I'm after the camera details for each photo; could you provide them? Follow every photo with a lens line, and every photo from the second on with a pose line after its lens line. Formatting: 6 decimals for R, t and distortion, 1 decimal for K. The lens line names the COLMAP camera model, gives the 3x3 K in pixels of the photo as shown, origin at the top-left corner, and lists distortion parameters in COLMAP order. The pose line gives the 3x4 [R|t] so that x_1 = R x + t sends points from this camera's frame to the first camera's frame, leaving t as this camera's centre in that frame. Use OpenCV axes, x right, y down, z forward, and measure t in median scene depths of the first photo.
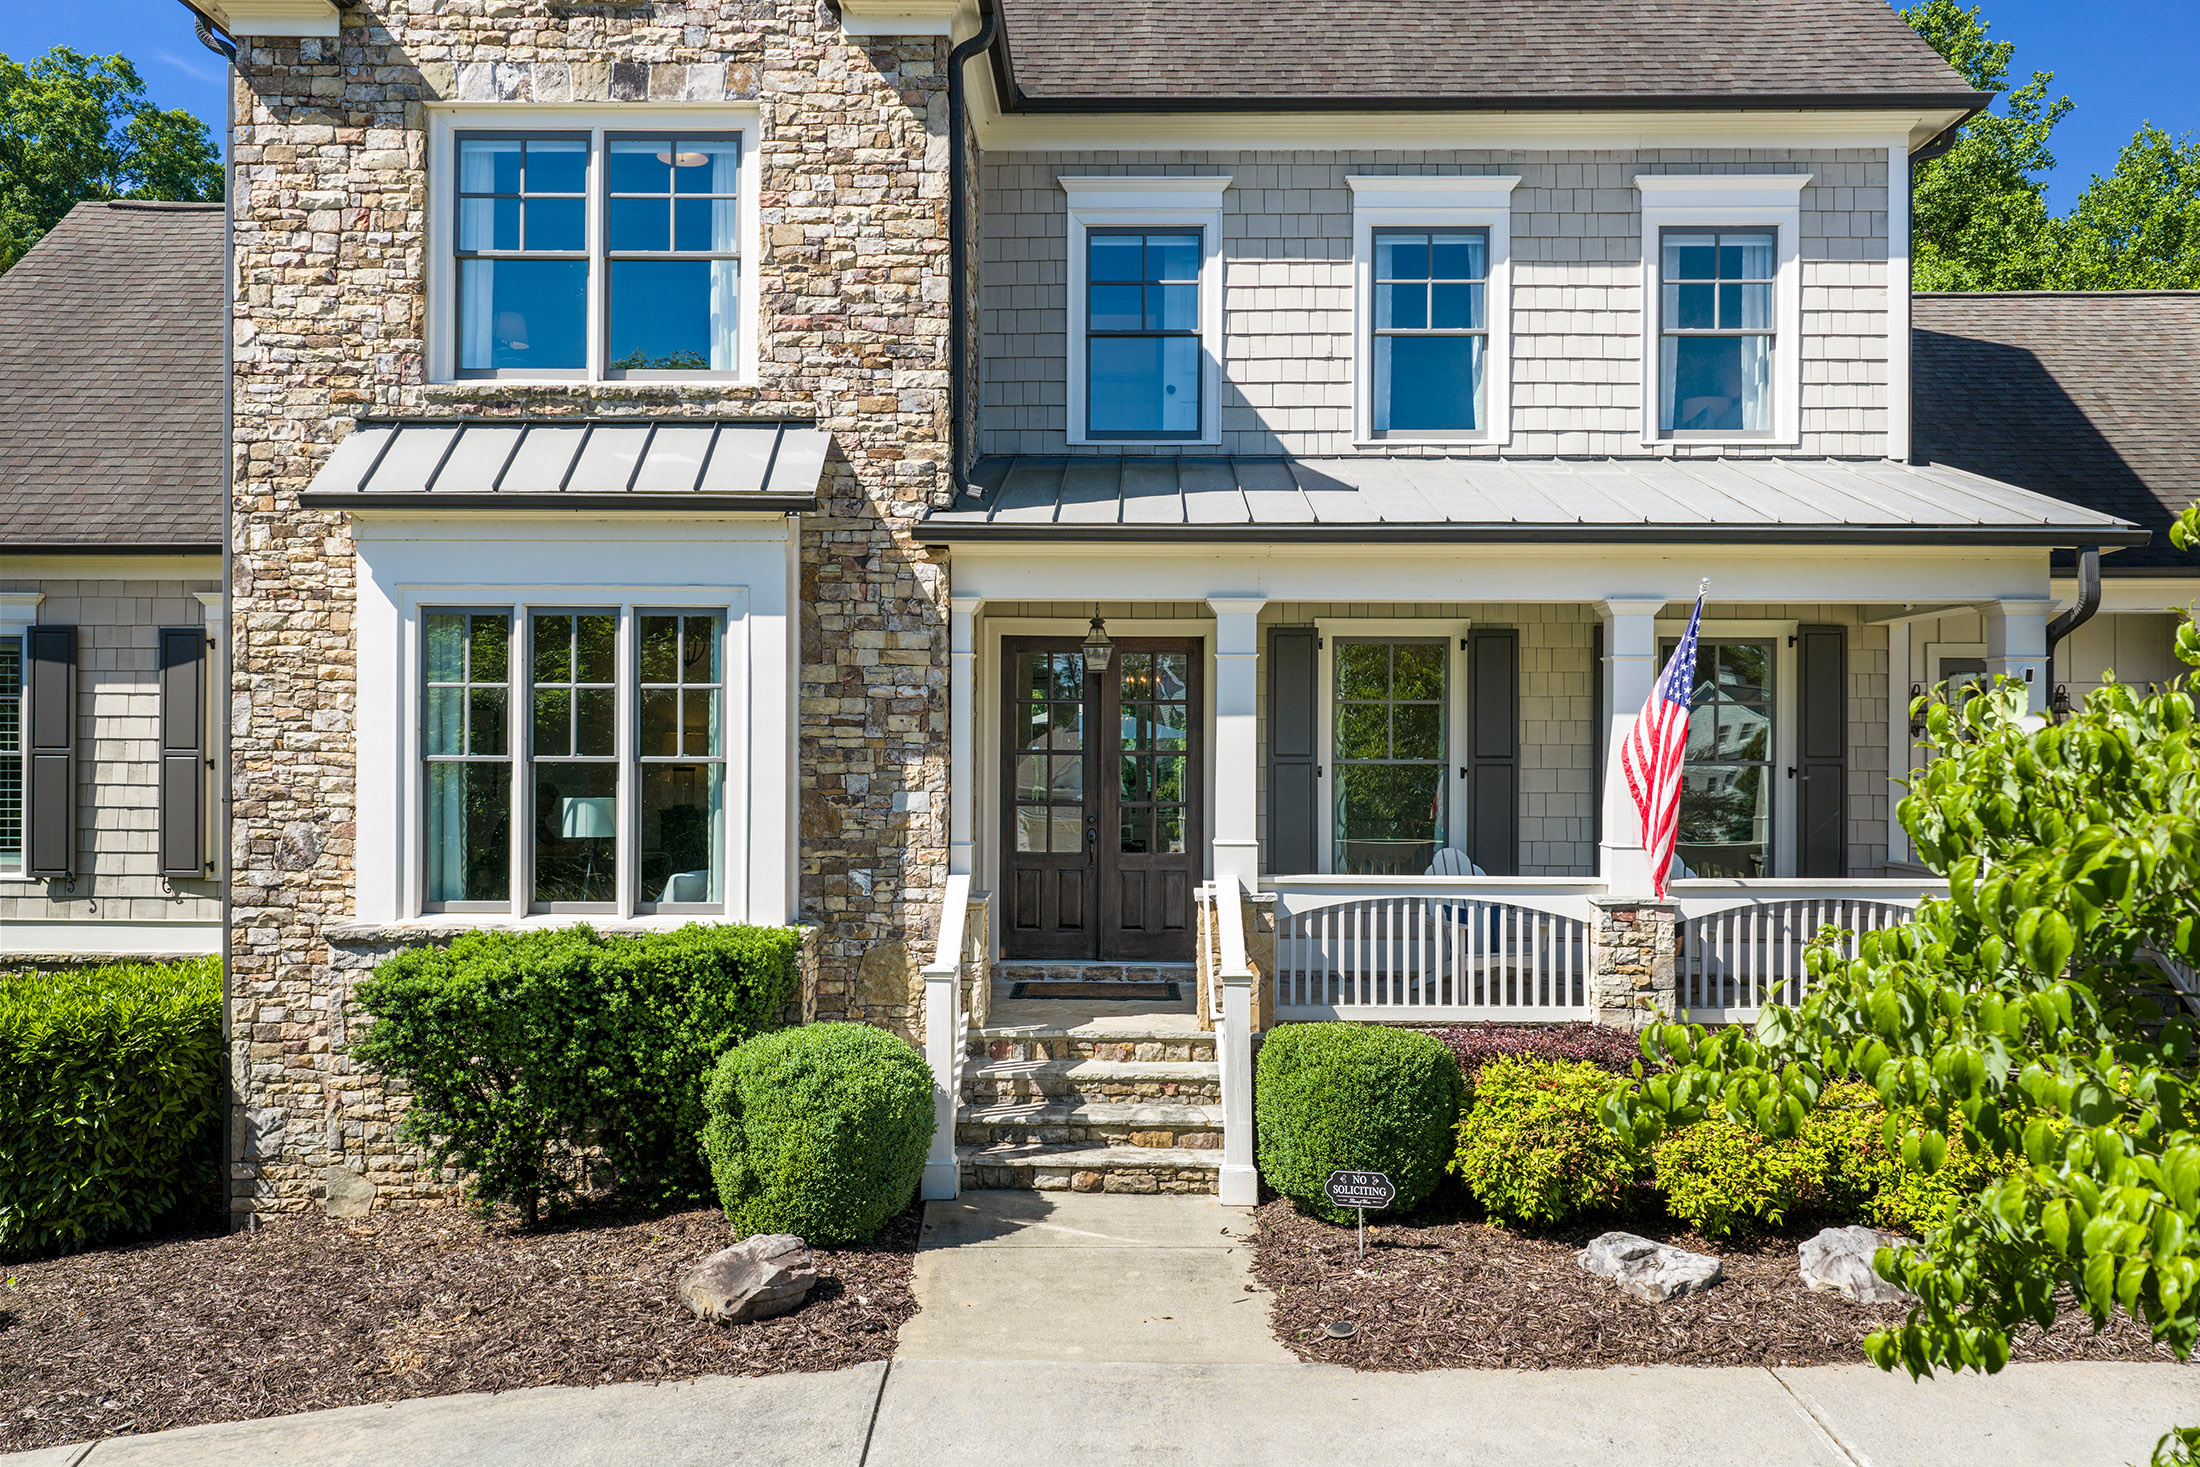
lens RADIAL K [[1821.6, 0, 1090.5], [0, 1821.6, 736.8], [0, 0, 1]] dist [0.004001, -0.013062]
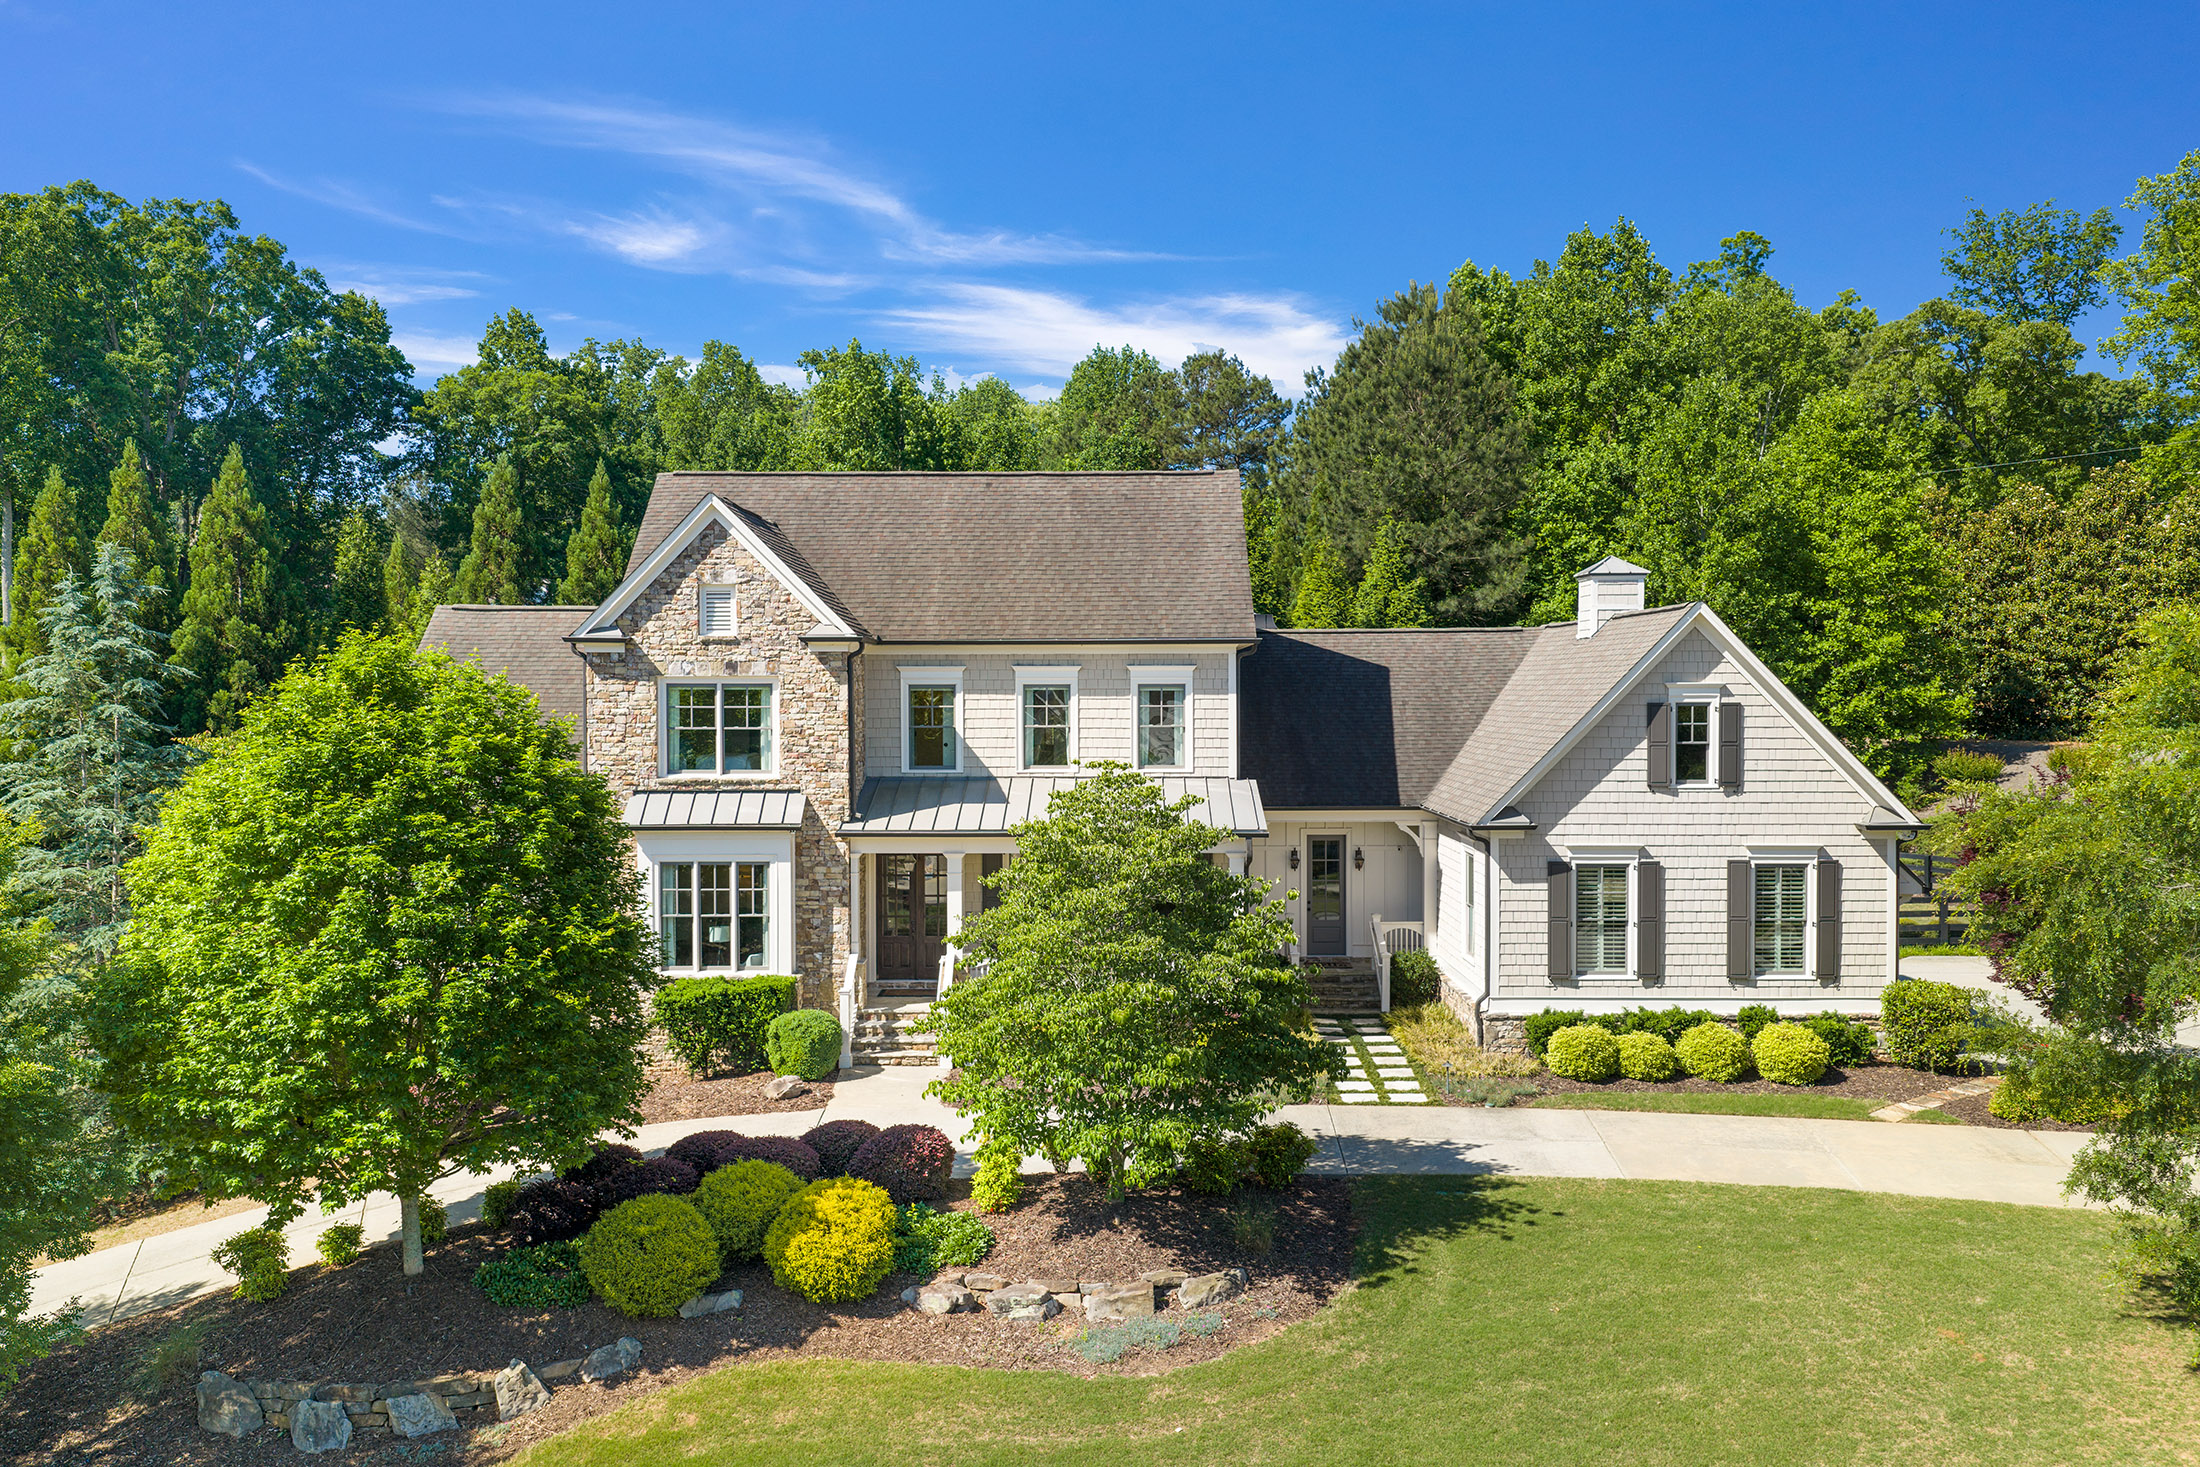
lens RADIAL K [[1821.6, 0, 1109.8], [0, 1821.6, 729.8], [0, 0, 1]] dist [0.004001, -0.013062]
pose [[0.999746, -0.005744, 0.021781, 0.259280], [0.005196, 0.999671, 0.025126, -0.333603], [-0.021918, -0.025006, 0.999447, -1.772699]]
